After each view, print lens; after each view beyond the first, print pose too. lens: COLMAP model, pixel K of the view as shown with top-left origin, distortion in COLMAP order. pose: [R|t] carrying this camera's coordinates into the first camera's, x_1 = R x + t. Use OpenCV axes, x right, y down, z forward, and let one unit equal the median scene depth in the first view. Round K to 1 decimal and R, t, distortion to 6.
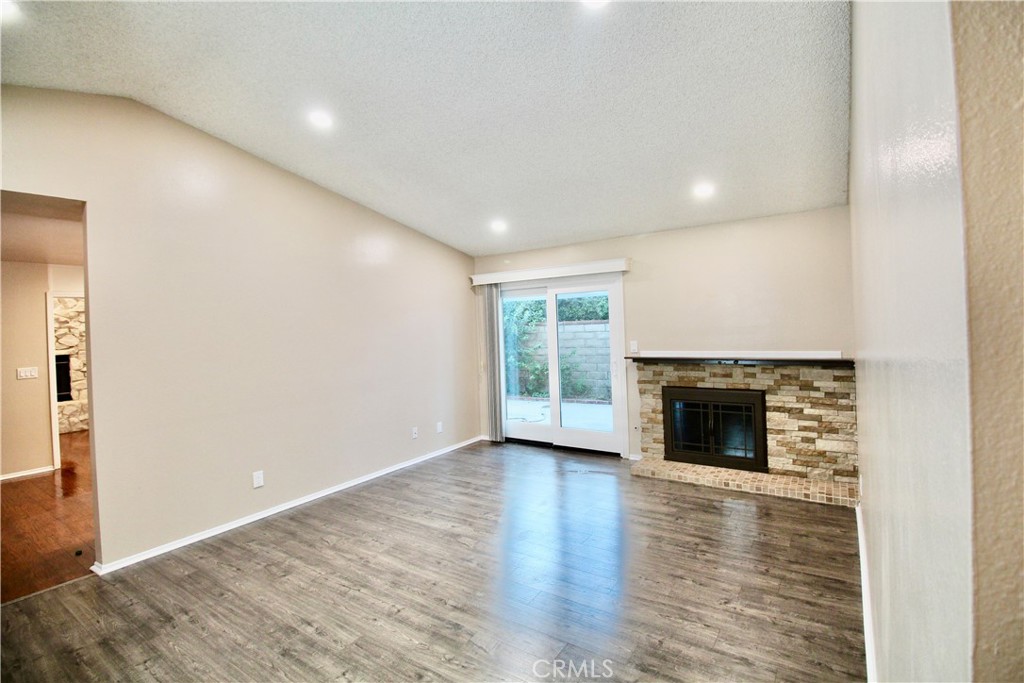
lens RADIAL K [[477.6, 0, 520.2], [0, 477.6, 323.6], [0, 0, 1]] dist [0.001564, -0.014749]
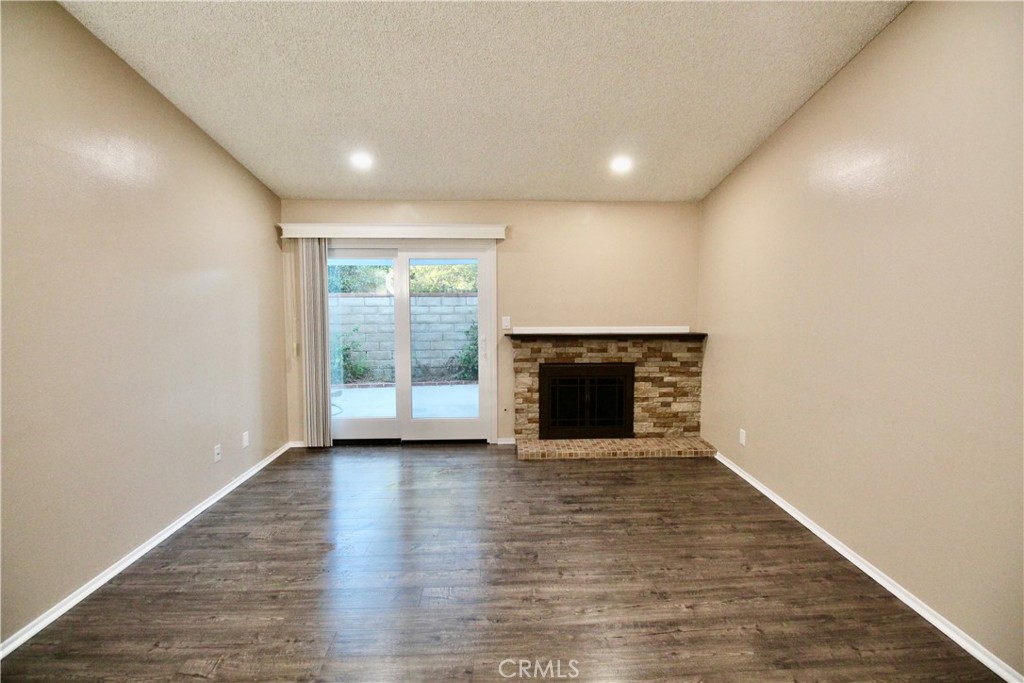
lens RADIAL K [[477.6, 0, 520.2], [0, 477.6, 323.6], [0, 0, 1]] dist [0.001564, -0.014749]
pose [[0.800809, -0.000828, 0.598920, -0.347247], [-0.028644, 0.998802, 0.039680, 0.015142], [-0.598235, -0.048932, 0.799825, 0.290821]]
